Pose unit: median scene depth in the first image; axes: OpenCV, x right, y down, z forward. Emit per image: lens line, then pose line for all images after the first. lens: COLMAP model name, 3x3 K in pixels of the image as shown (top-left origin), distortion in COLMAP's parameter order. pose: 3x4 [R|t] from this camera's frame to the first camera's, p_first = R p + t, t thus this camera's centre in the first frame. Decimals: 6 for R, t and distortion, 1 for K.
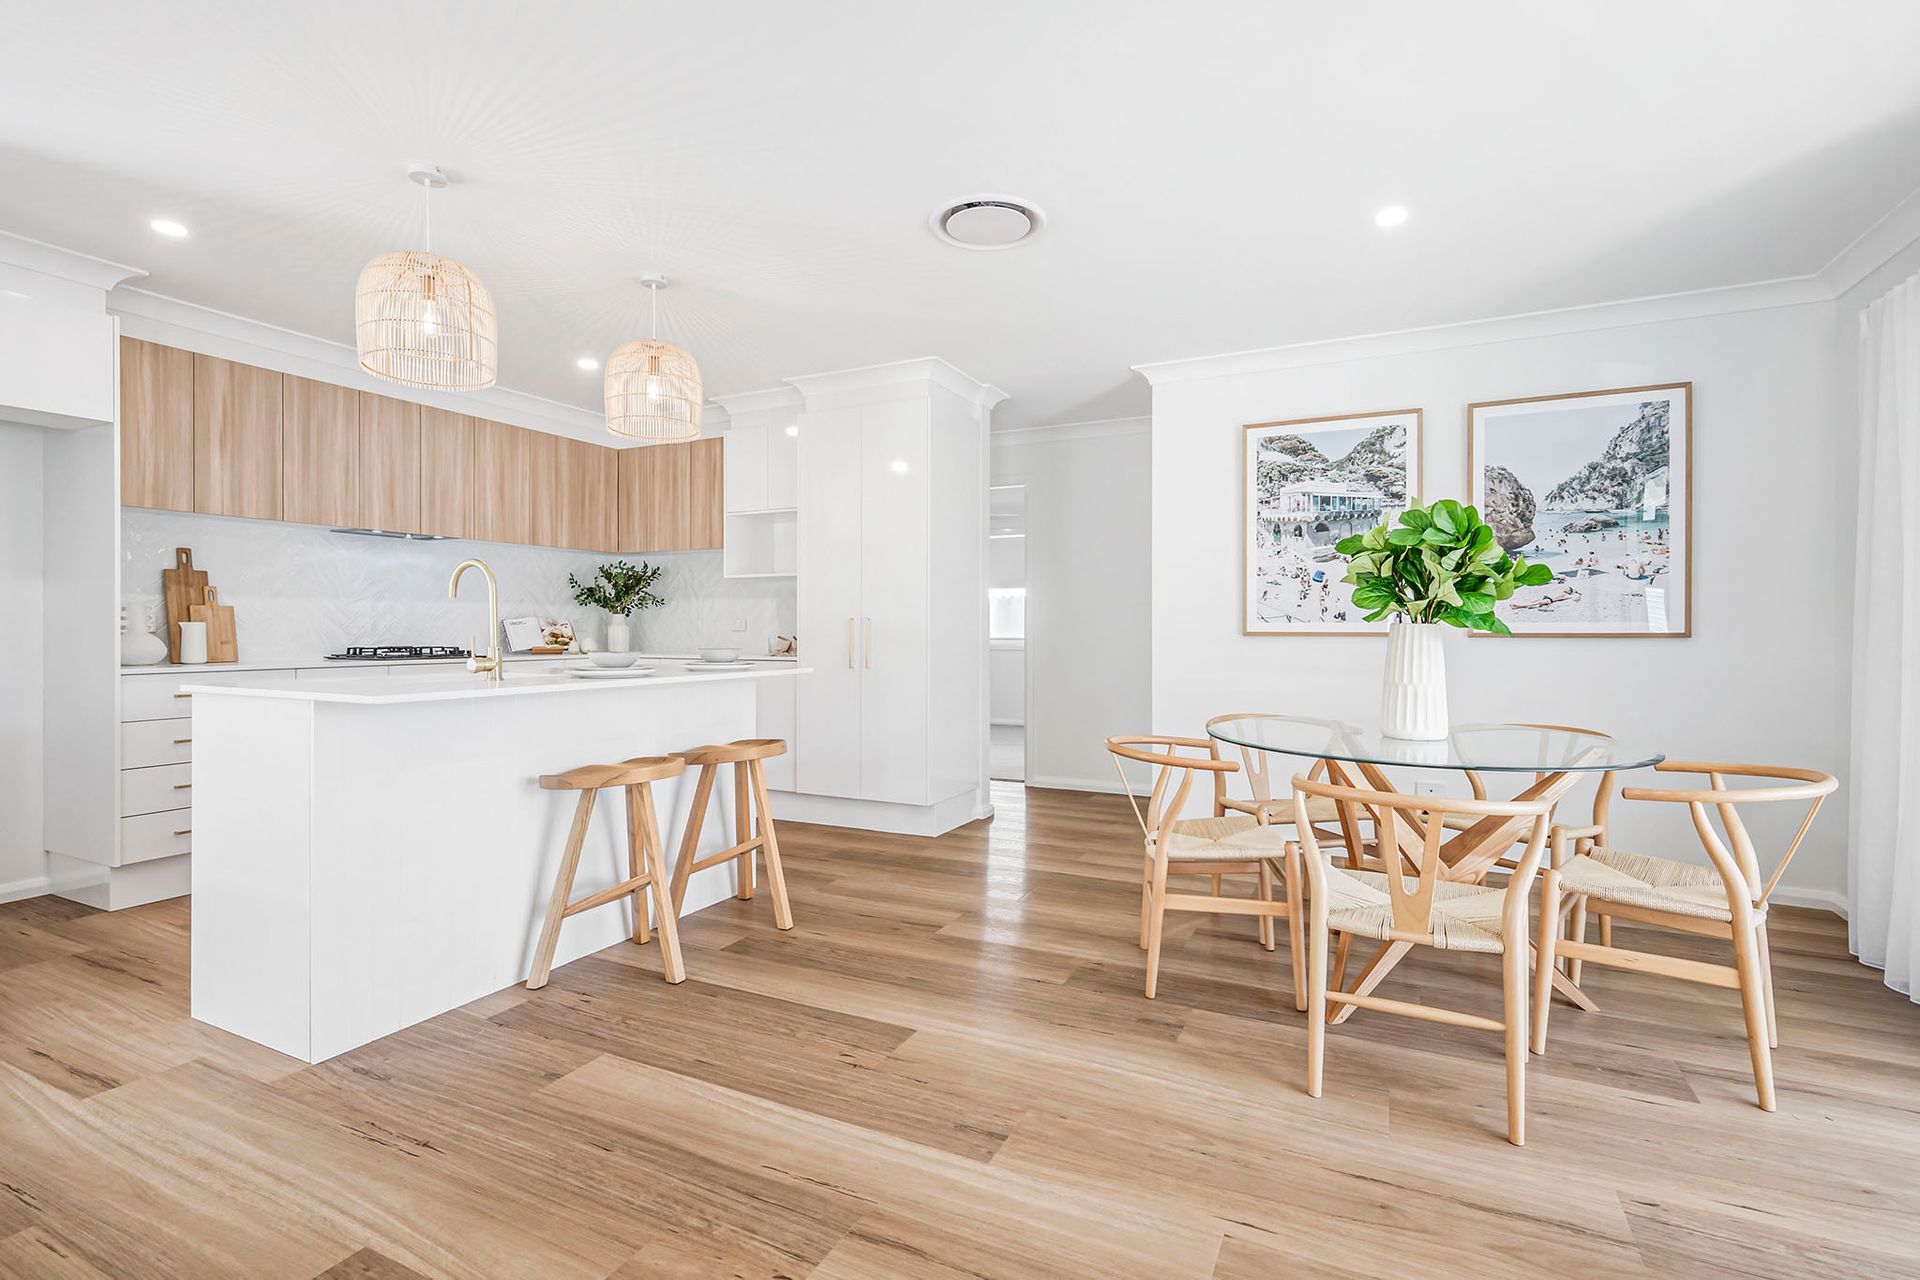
lens RADIAL K [[883.5, 0, 970.2], [0, 883.5, 635.3], [0, 0, 1]] dist [0.000448, 0.000271]
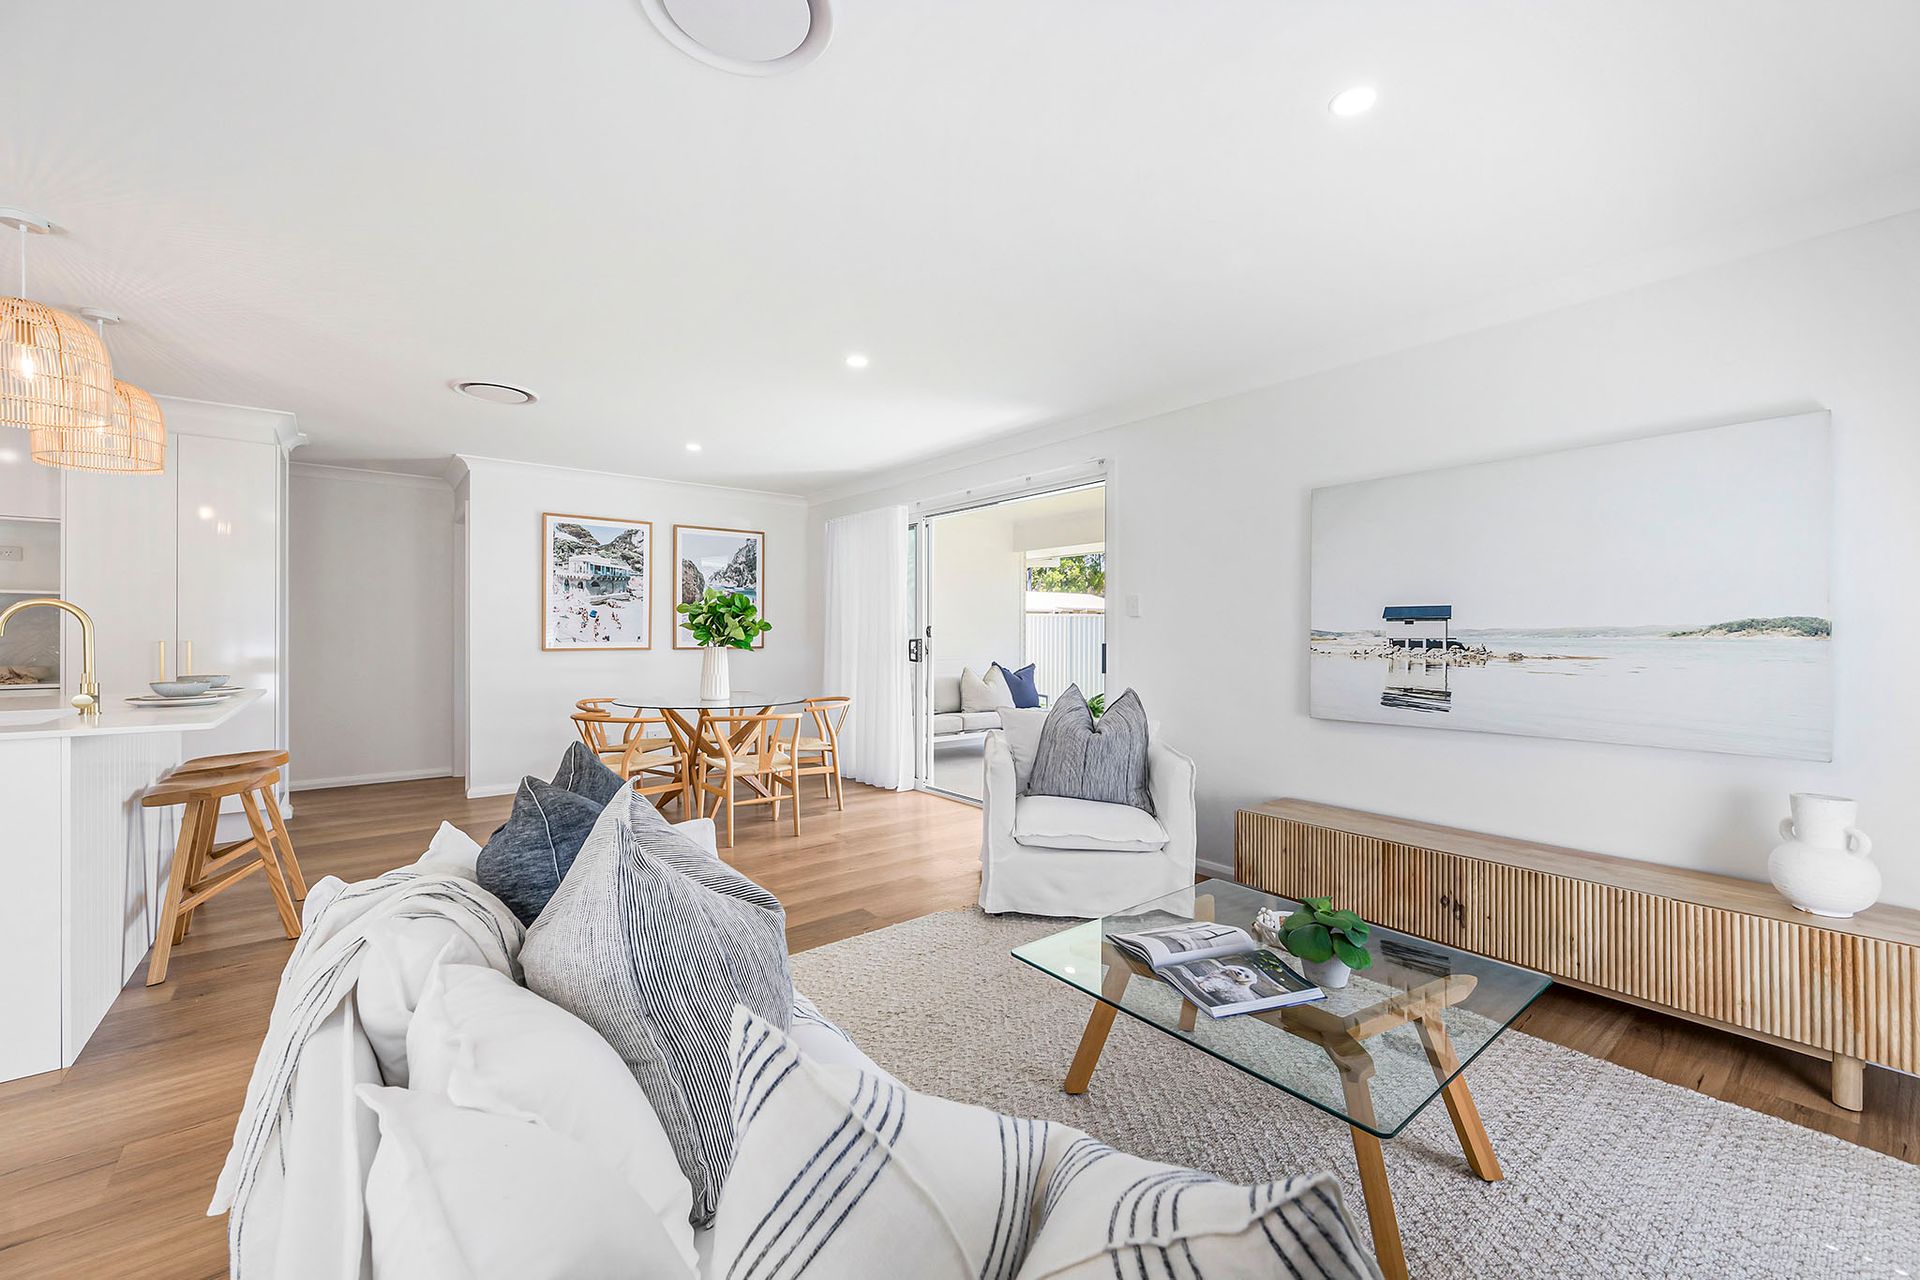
lens RADIAL K [[770.2, 0, 966.5], [0, 770.2, 632.5], [0, 0, 1]] dist [0.001367, 0.000421]
pose [[0.421932, 0.001095, 0.906627, -0.648080], [0.003763, 0.999989, -0.002959, -0.027354], [-0.906620, 0.004661, 0.421923, -0.240787]]
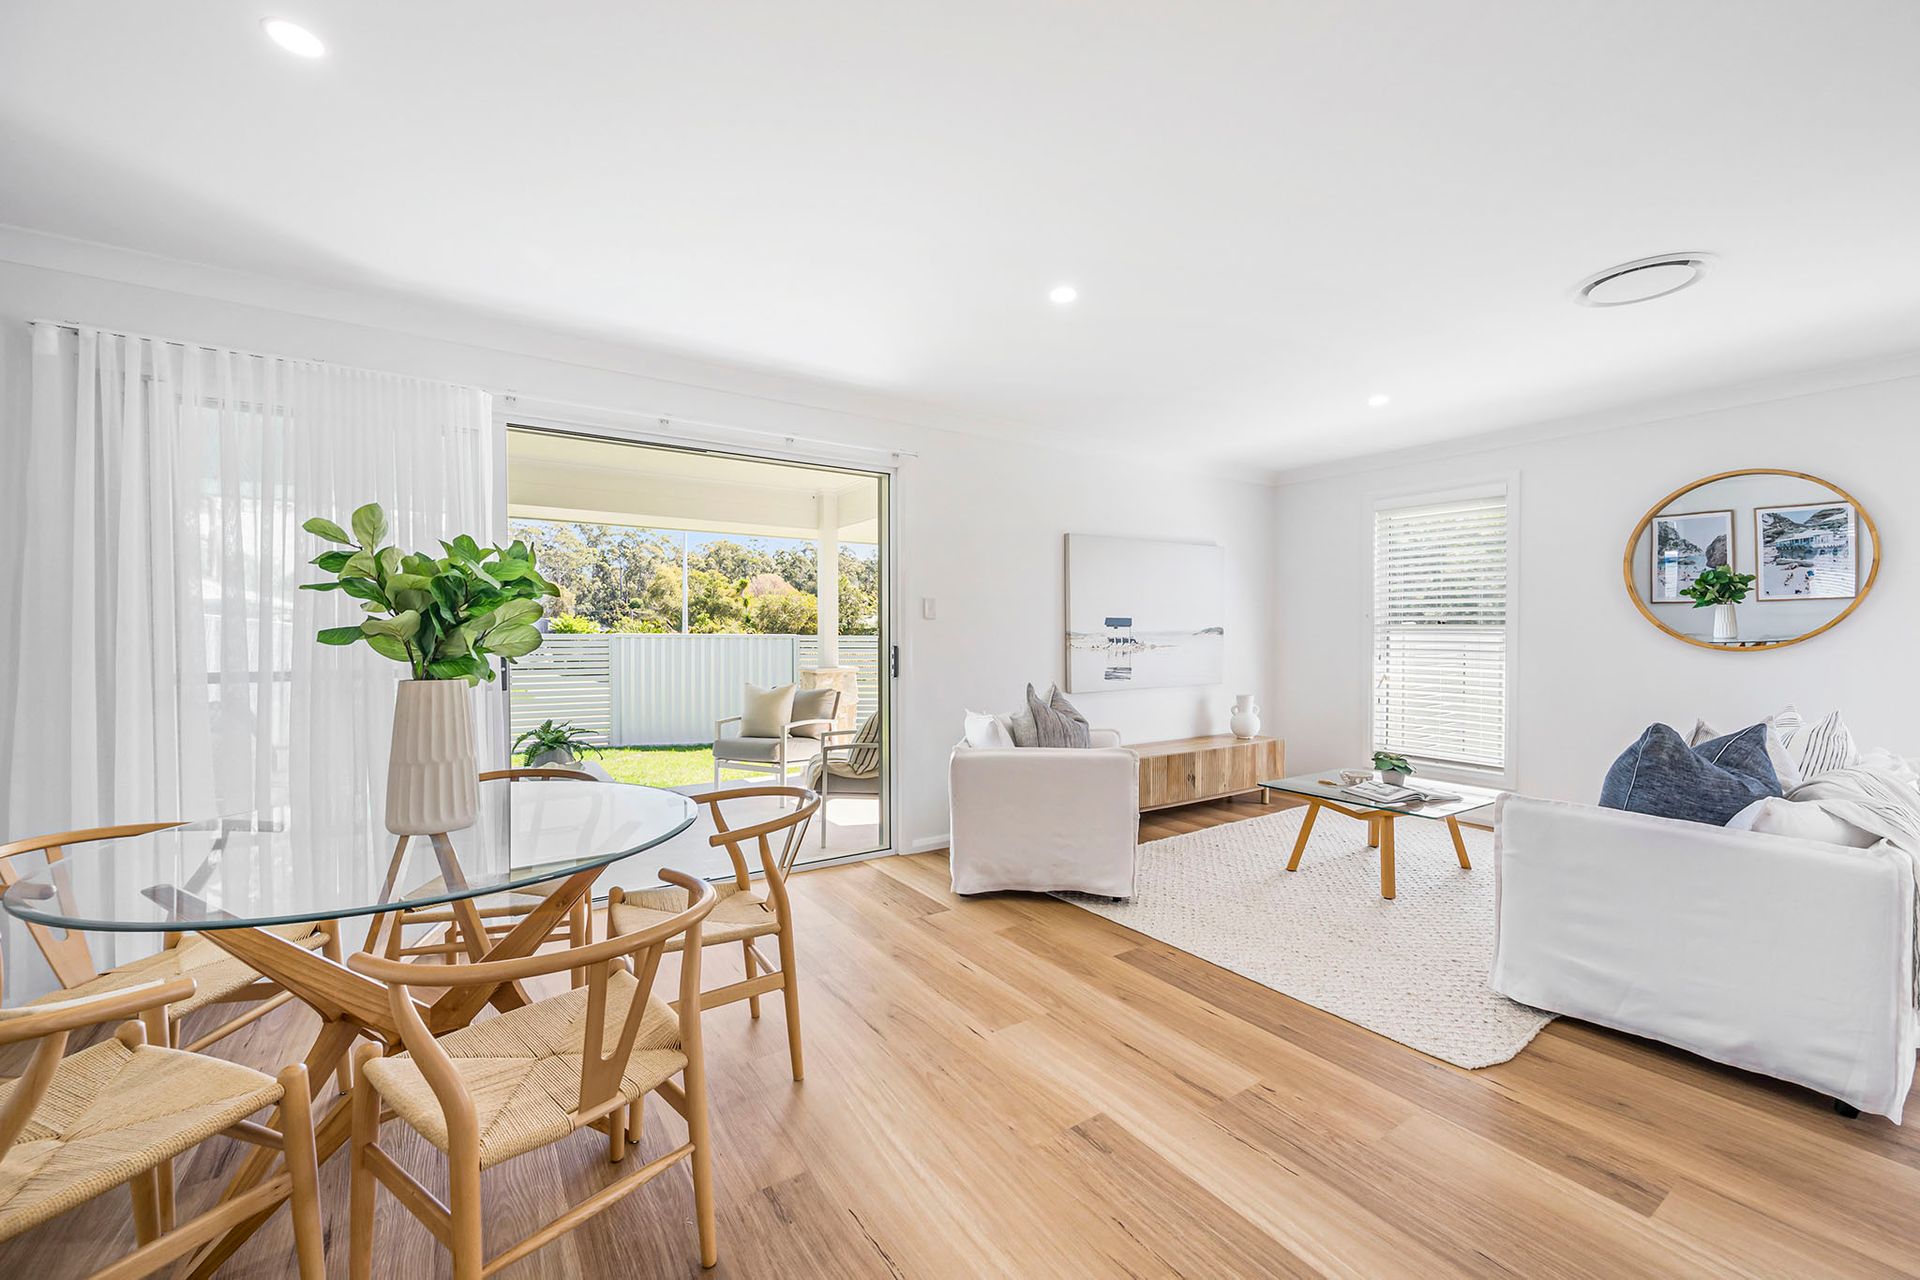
lens RADIAL K [[770.2, 0, 966.5], [0, 770.2, 632.5], [0, 0, 1]] dist [0.001367, 0.000421]
pose [[-0.869164, -0.000260, 0.494523, -0.161363], [0.003258, 0.999975, 0.006251, -0.038800], [-0.494513, 0.007044, -0.869142, 0.936062]]
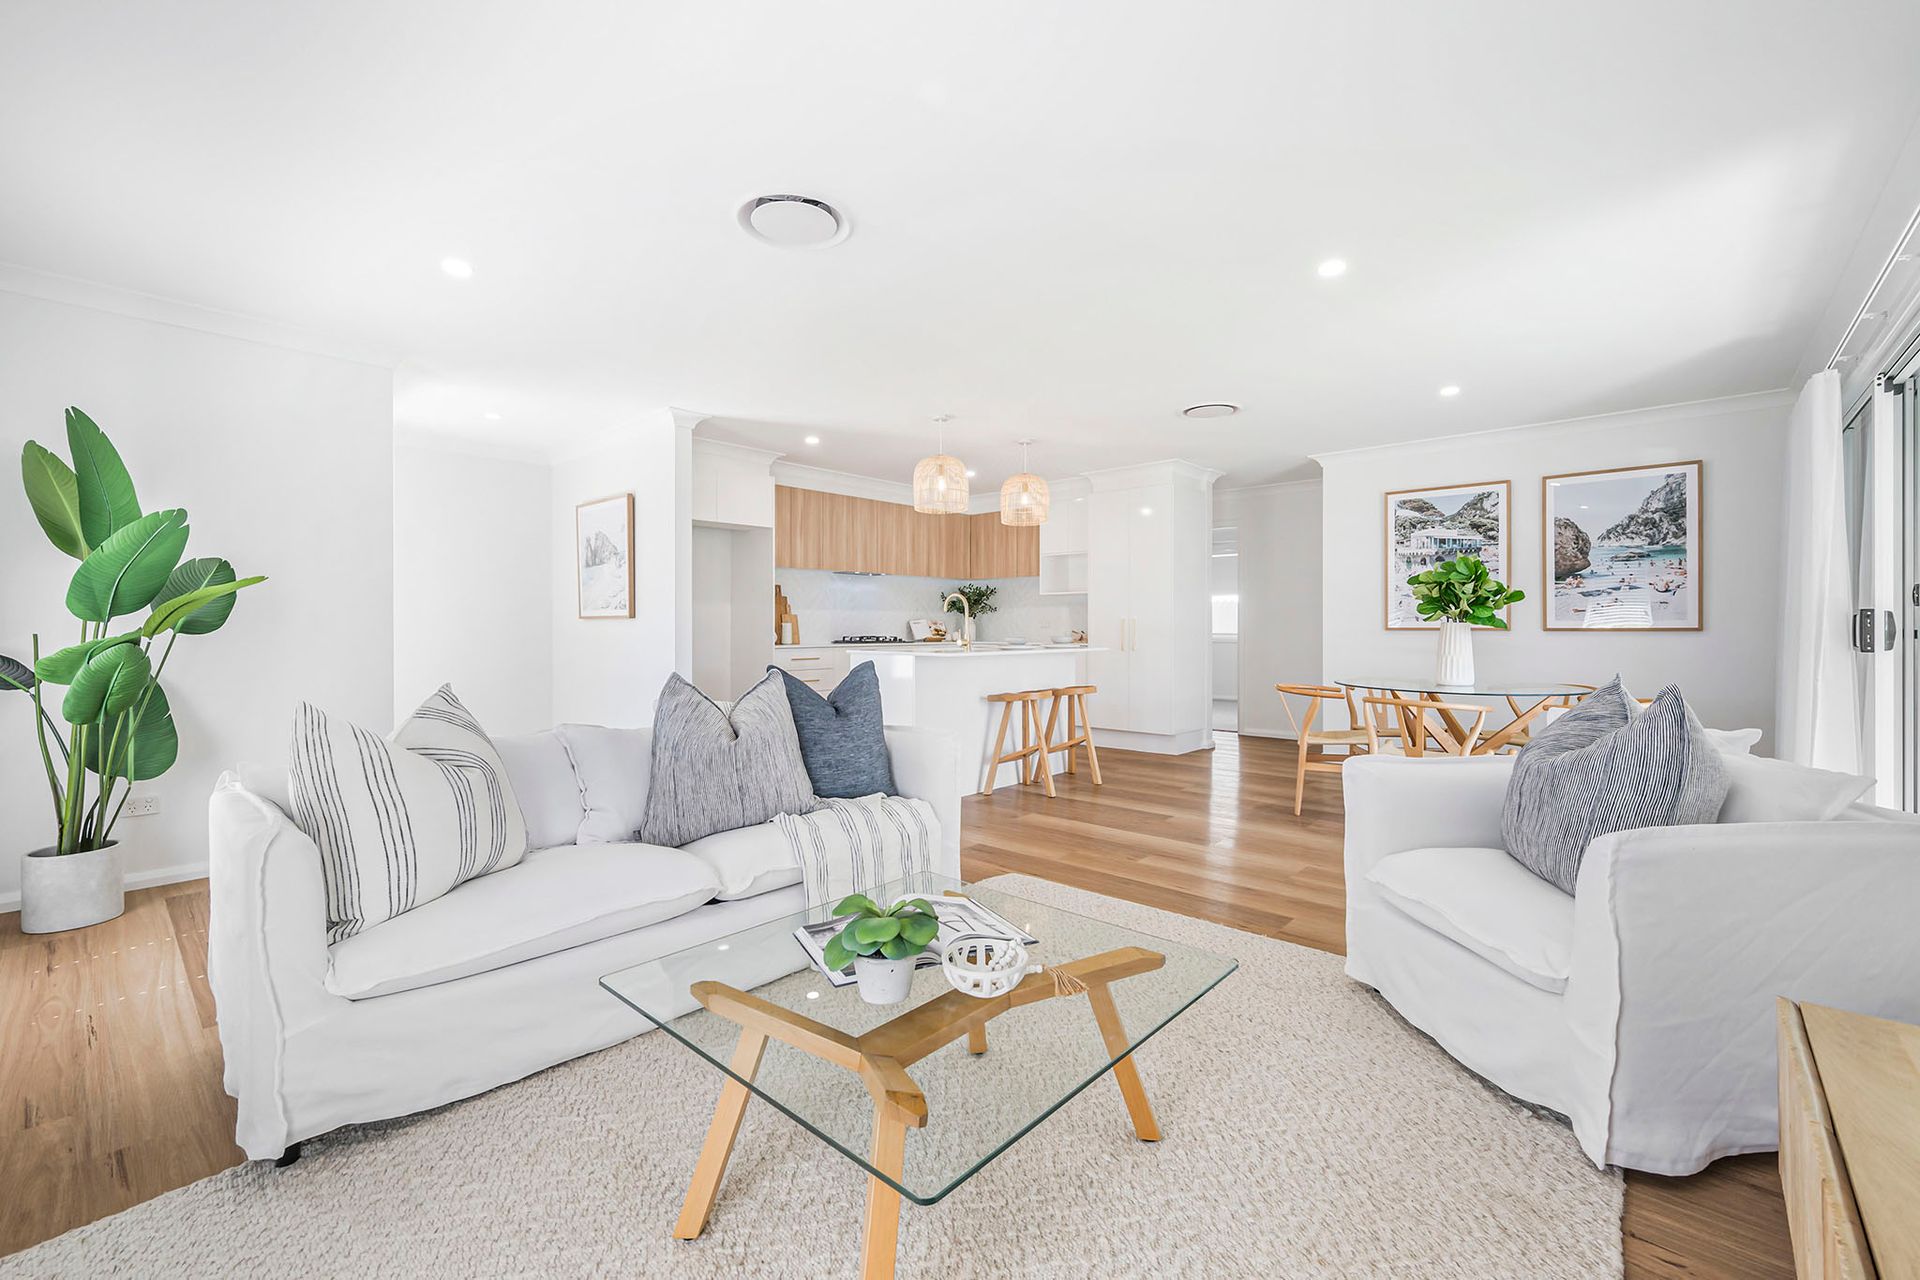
lens RADIAL K [[799.3, 0, 964.2], [0, 799.3, 631.6], [0, 0, 1]] dist [-0.001563, -0.000139]
pose [[0.960655, 0.000310, -0.277745, -0.008141], [-0.000600, 0.999999, -0.000961, 0.005319], [0.277744, 0.001089, 0.960654, -0.589523]]
